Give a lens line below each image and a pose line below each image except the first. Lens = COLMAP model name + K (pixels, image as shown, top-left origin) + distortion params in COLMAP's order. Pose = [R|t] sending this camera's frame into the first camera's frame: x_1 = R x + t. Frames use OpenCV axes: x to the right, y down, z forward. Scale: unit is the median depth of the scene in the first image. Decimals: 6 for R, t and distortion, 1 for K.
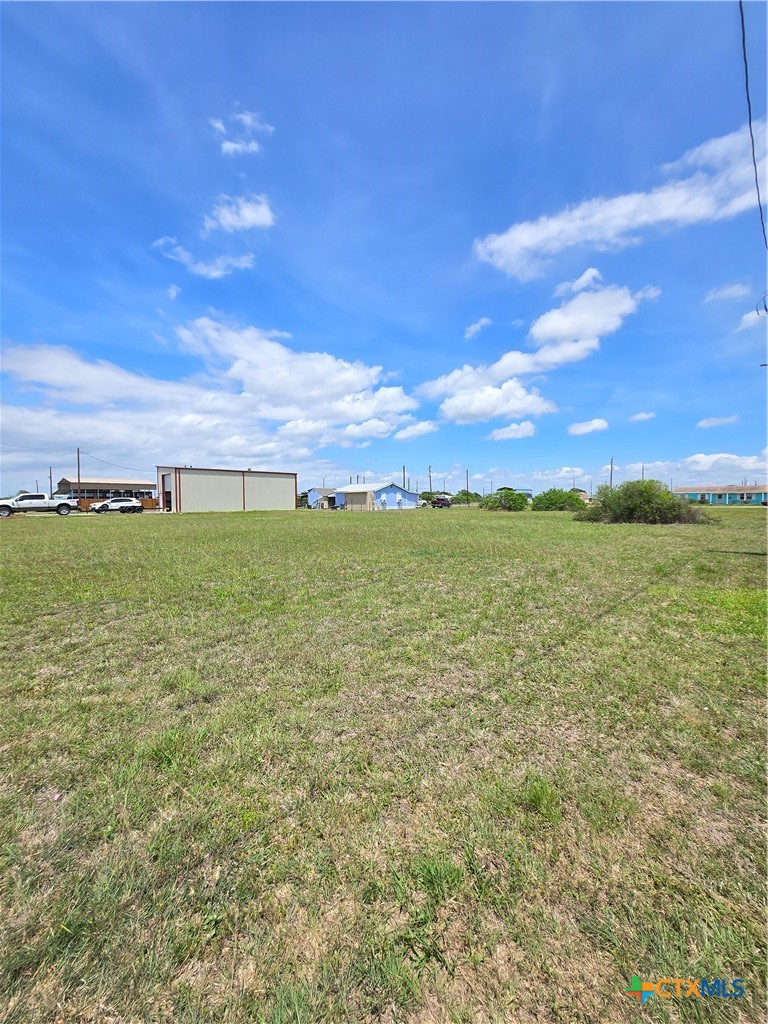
lens RADIAL K [[400.6, 0, 372.7], [0, 400.6, 507.9], [0, 0, 1]] dist [-0.001169, -0.000463]
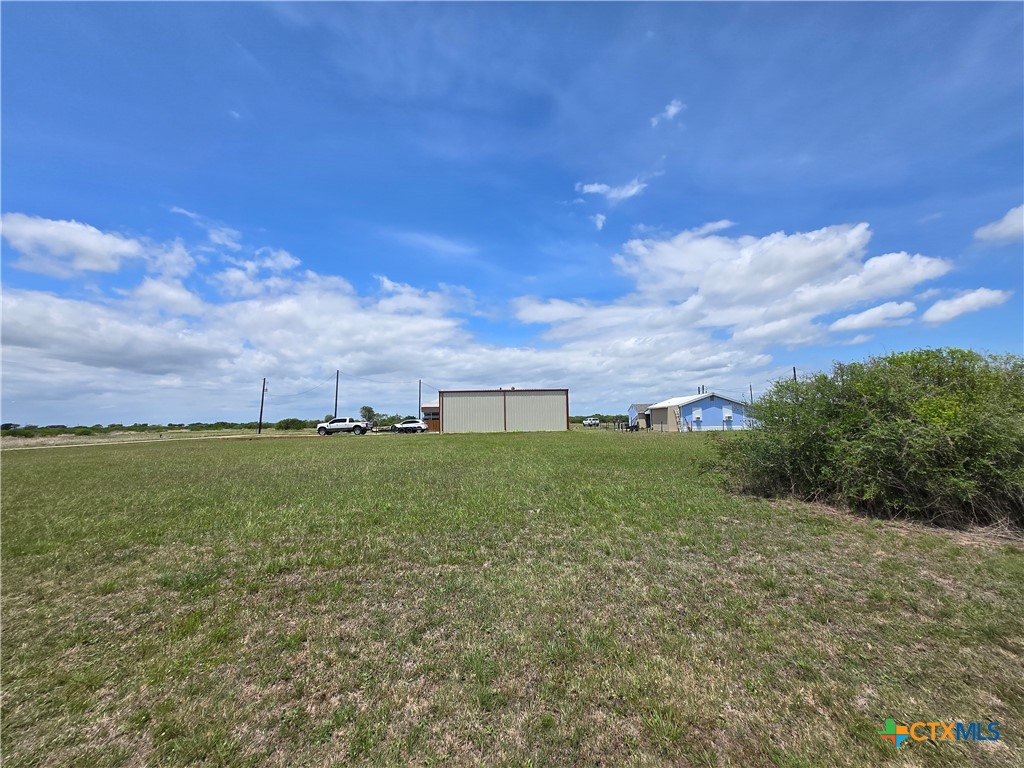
lens RADIAL K [[414.3, 0, 515.0], [0, 414.3, 408.0], [0, 0, 1]] dist [0.001432, -0.000082]
pose [[0.731850, -0.030059, -0.680802, 0.337252], [0.000726, 0.999061, -0.043330, -0.006536], [0.681465, 0.031217, 0.731184, 0.277289]]
